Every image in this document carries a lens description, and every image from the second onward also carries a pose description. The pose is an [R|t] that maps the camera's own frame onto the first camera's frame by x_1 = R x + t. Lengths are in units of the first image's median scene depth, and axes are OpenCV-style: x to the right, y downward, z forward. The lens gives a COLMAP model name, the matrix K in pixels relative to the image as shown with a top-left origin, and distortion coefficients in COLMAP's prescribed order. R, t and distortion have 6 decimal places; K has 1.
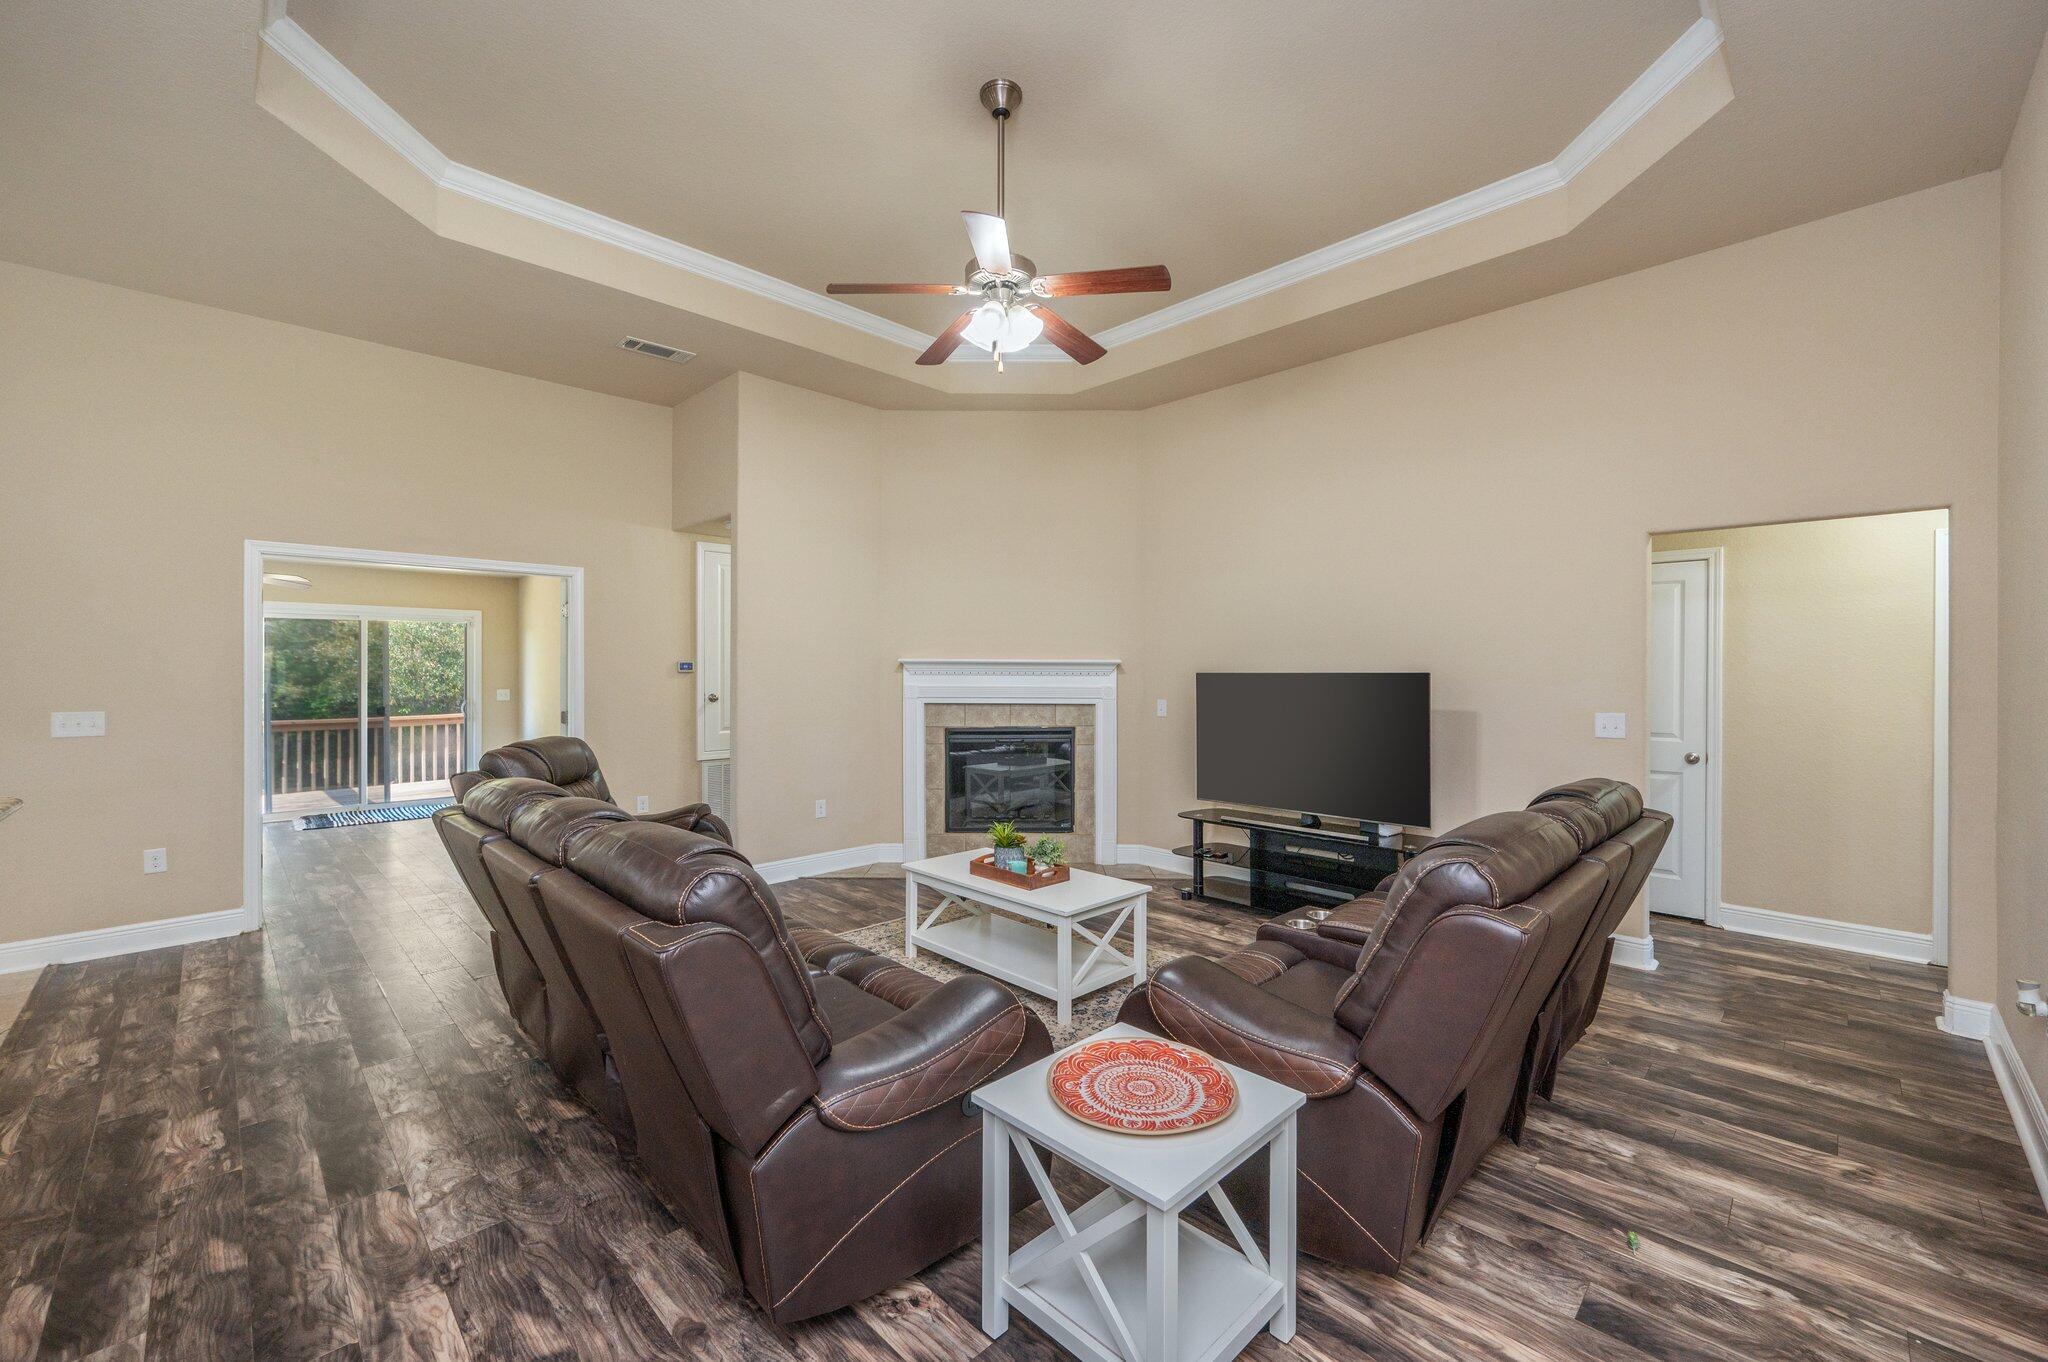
lens RADIAL K [[820.4, 0, 1039.5], [0, 820.4, 676.0], [0, 0, 1]] dist [0.001087, 0.000781]
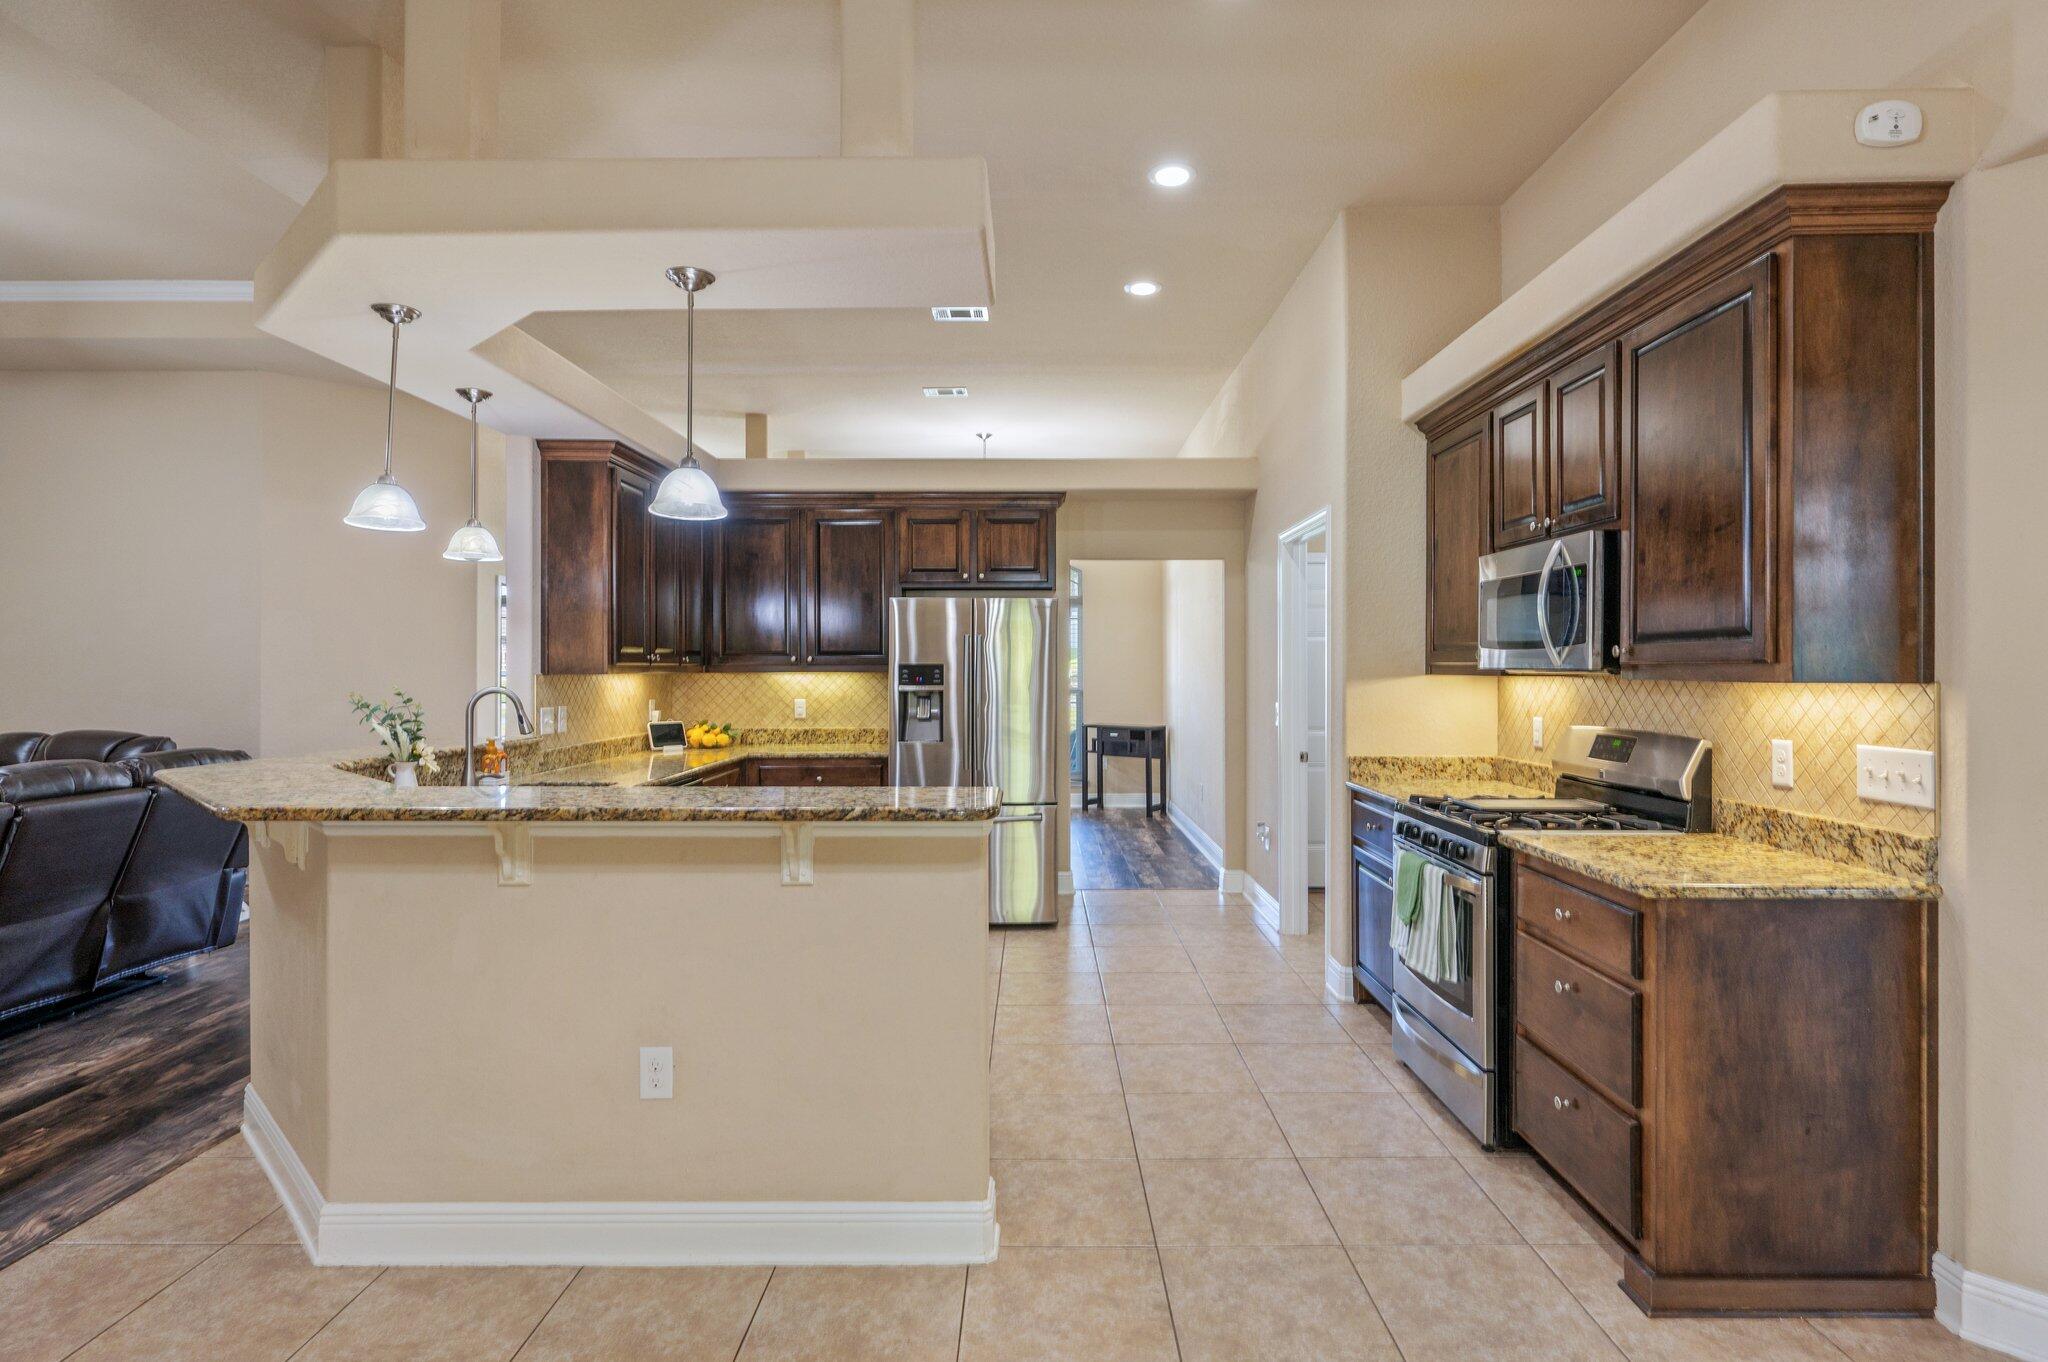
lens RADIAL K [[1042.3, 0, 1028.5], [0, 1042.3, 667.7], [0, 0, 1]] dist [0.000685, -0.000100]
pose [[-0.698416, -0.000823, 0.715692, -2.974897], [0.002713, 0.999989, 0.003797, 0.000546], [-0.715687, 0.004594, -0.698406, 1.077154]]
